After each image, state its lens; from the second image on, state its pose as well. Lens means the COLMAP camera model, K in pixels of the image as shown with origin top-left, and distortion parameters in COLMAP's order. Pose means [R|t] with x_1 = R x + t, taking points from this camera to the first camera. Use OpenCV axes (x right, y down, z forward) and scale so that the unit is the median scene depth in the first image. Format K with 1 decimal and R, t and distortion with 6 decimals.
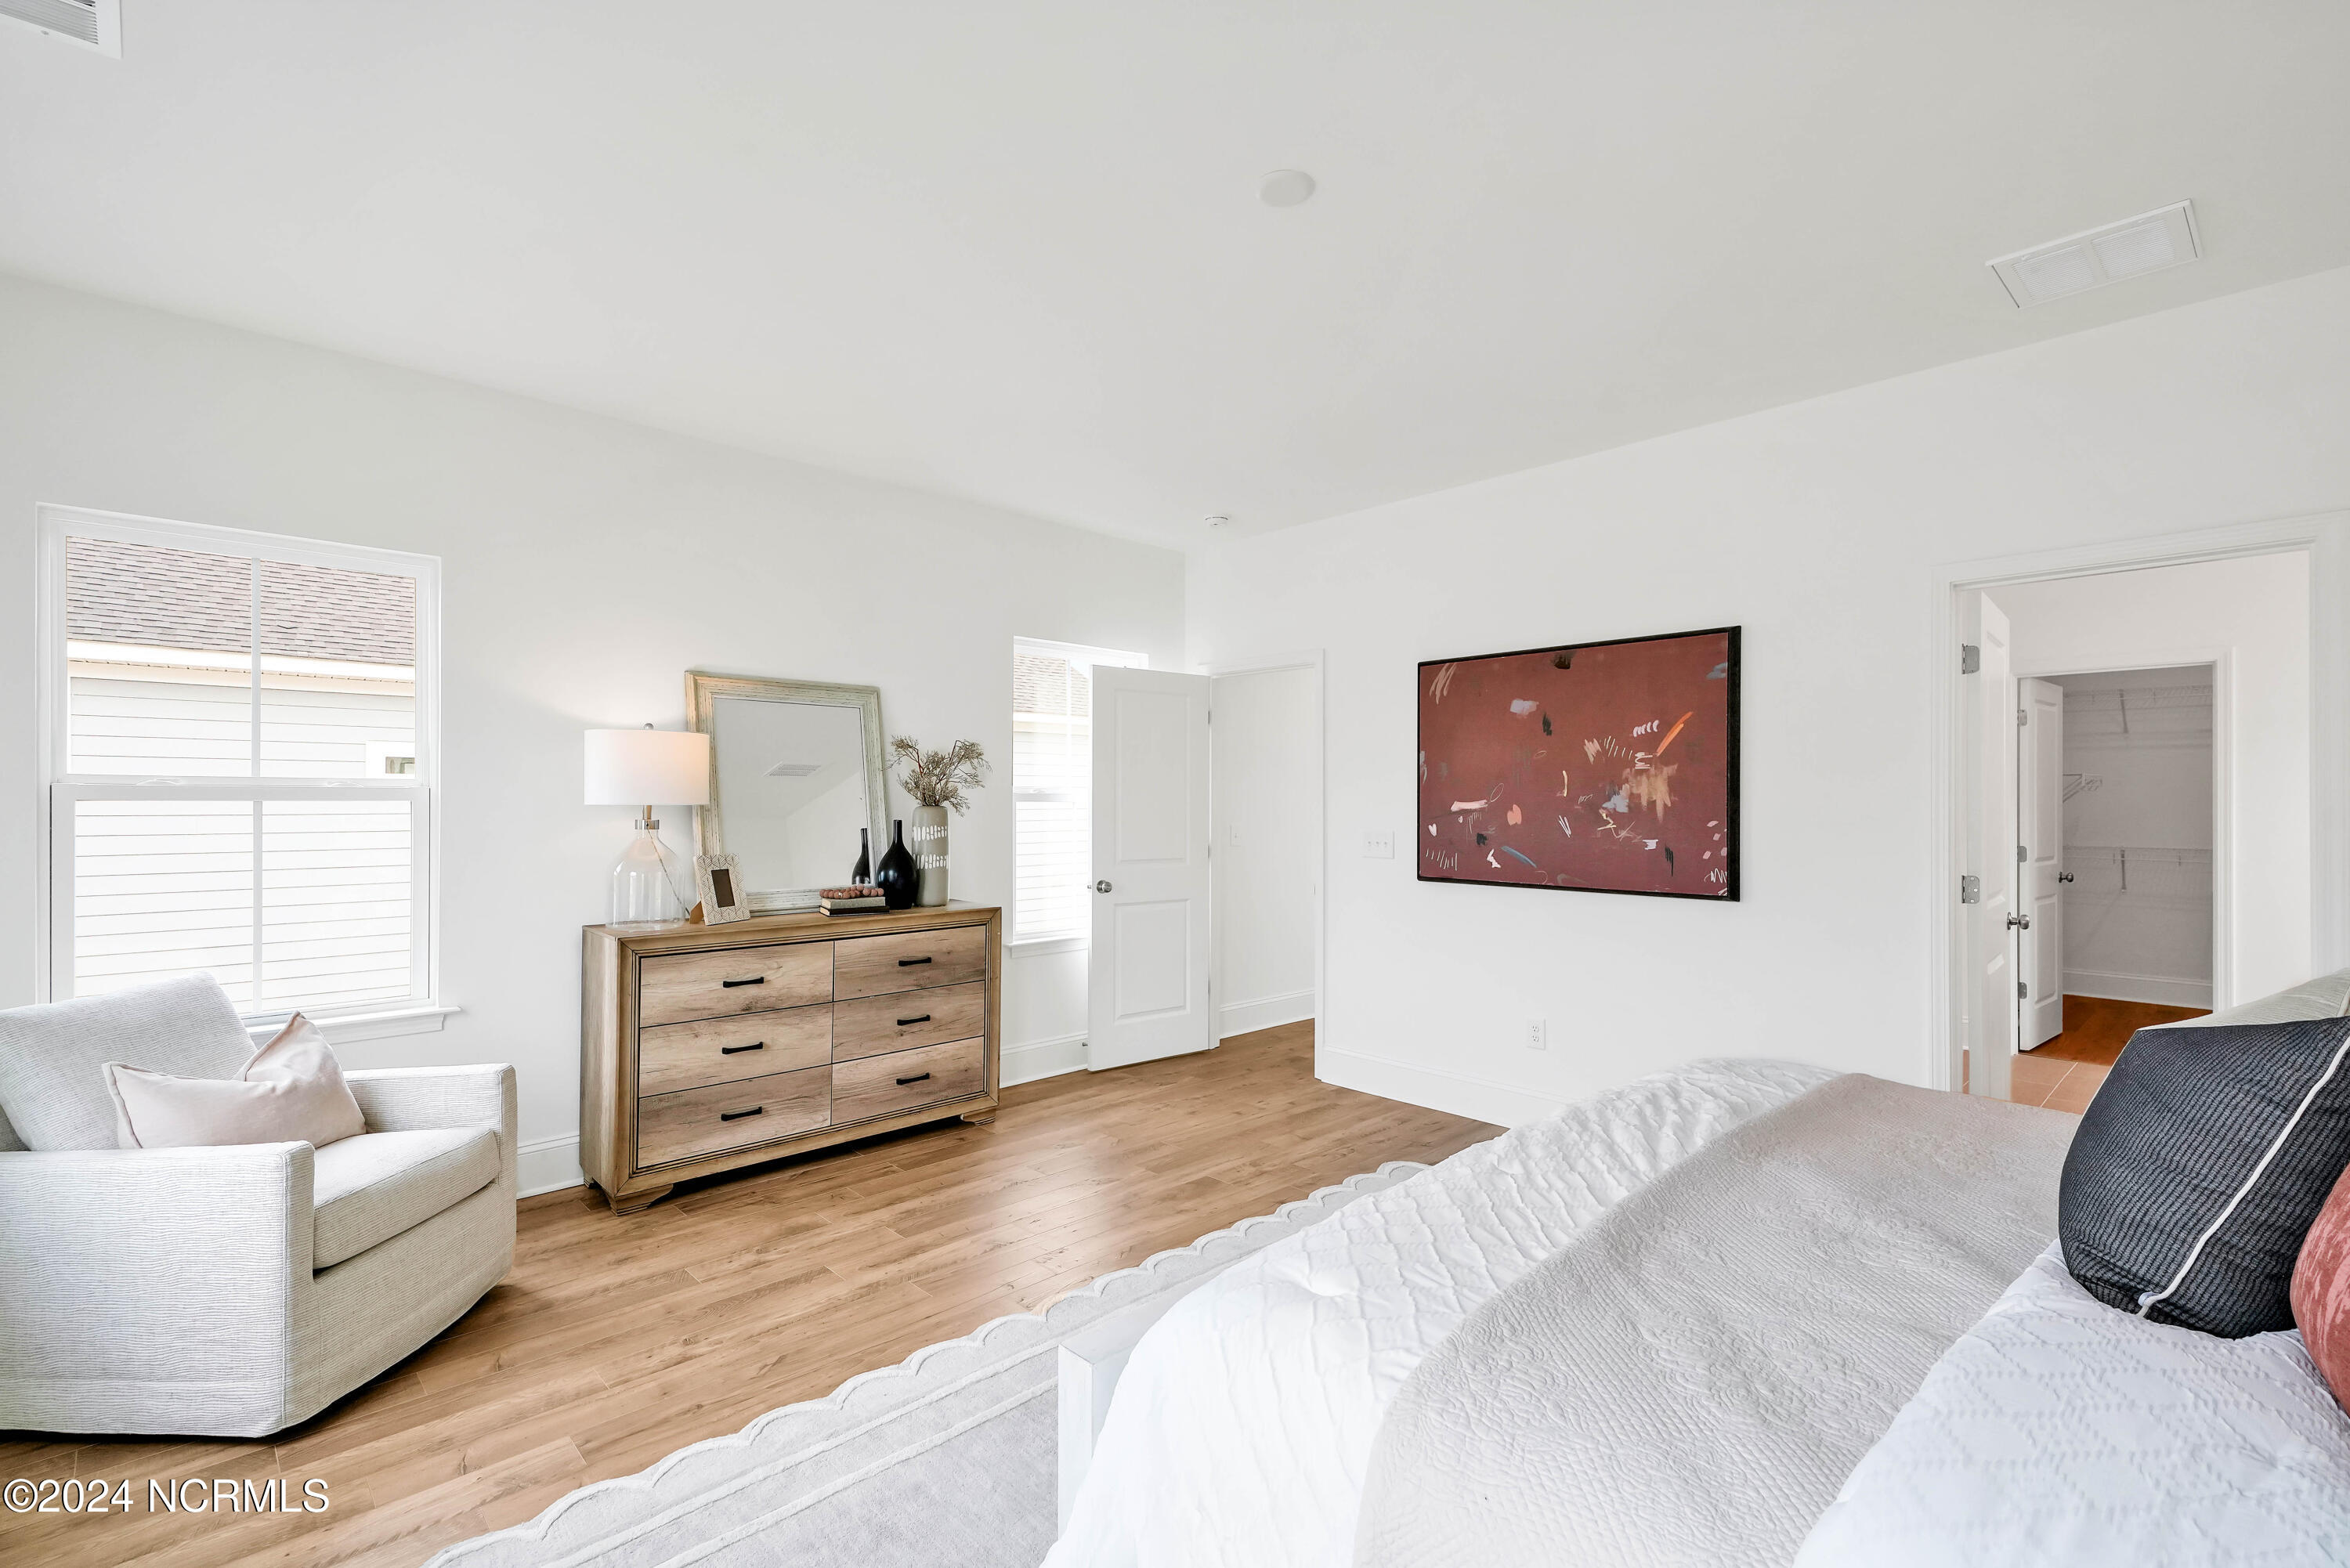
lens RADIAL K [[1056.4, 0, 1179.0], [0, 1056.4, 783.0], [0, 0, 1]] dist [0.003298, -0.000528]
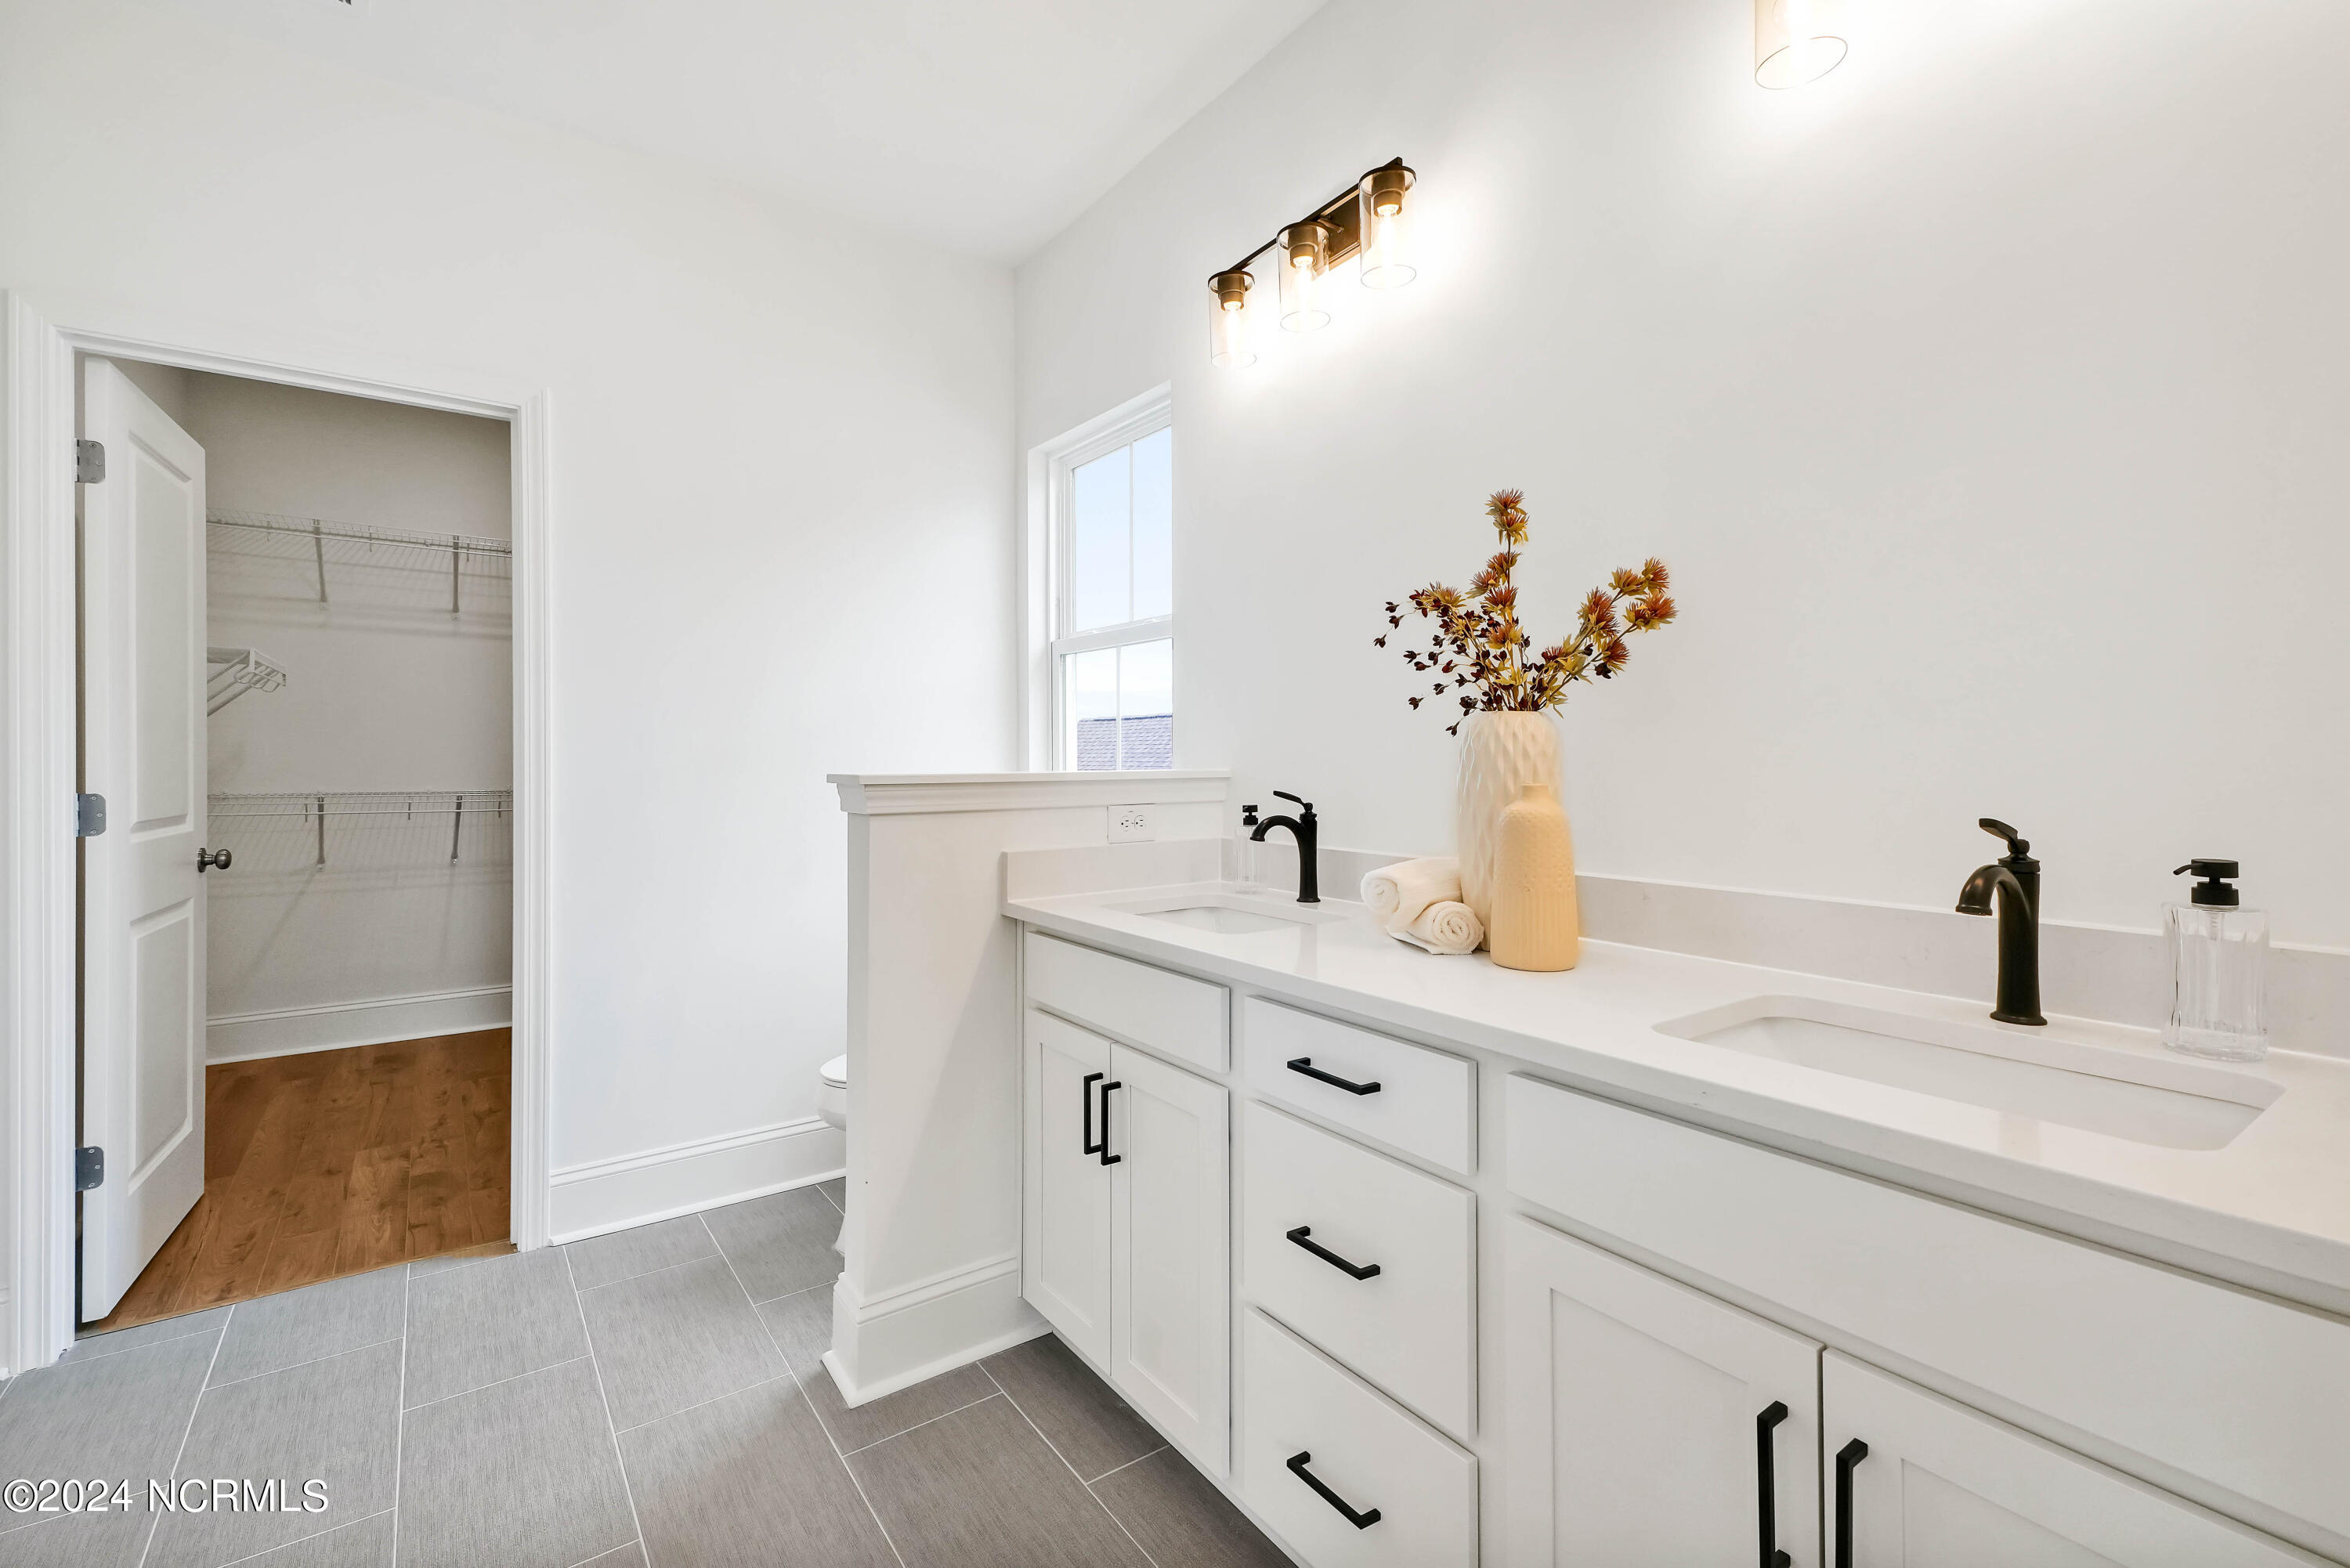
lens RADIAL K [[1056.4, 0, 1184.4], [0, 1056.4, 768.8], [0, 0, 1]] dist [0.003298, -0.000528]
pose [[0.138937, -0.010287, 0.990248, 0.450253], [-0.013403, 0.999835, 0.012267, 0.038836], [-0.990210, -0.014977, 0.138777, 0.529070]]
